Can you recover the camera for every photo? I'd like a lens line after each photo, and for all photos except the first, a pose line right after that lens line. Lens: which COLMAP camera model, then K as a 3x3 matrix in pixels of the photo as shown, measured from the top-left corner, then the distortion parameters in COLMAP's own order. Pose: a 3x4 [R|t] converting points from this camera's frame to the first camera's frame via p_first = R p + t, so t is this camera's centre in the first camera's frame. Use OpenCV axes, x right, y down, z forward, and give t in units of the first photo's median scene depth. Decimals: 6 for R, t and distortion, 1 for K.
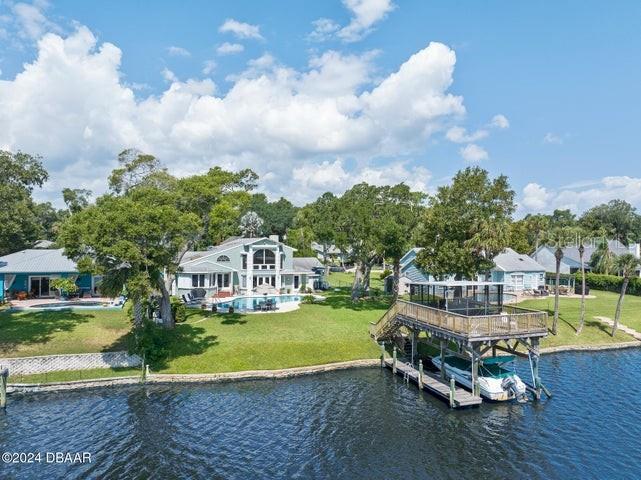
lens RADIAL K [[481.0, 0, 320.5], [0, 481.0, 240.0], [0, 0, 1]] dist [-0.022224, -0.003822]
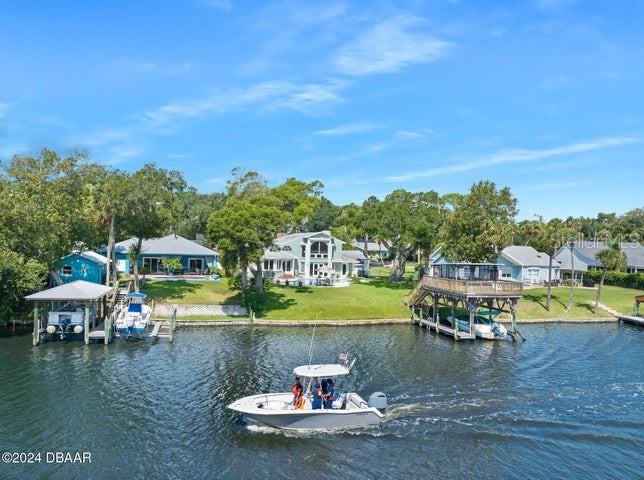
lens RADIAL K [[546.1, 0, 309.9], [0, 546.1, 241.8], [0, 0, 1]] dist [-0.008539, -0.004146]
pose [[0.996897, 0.021941, -0.075598, -0.038003], [-0.021903, 0.999759, 0.001327, 0.019951], [0.075609, 0.000333, 0.997137, -0.427940]]
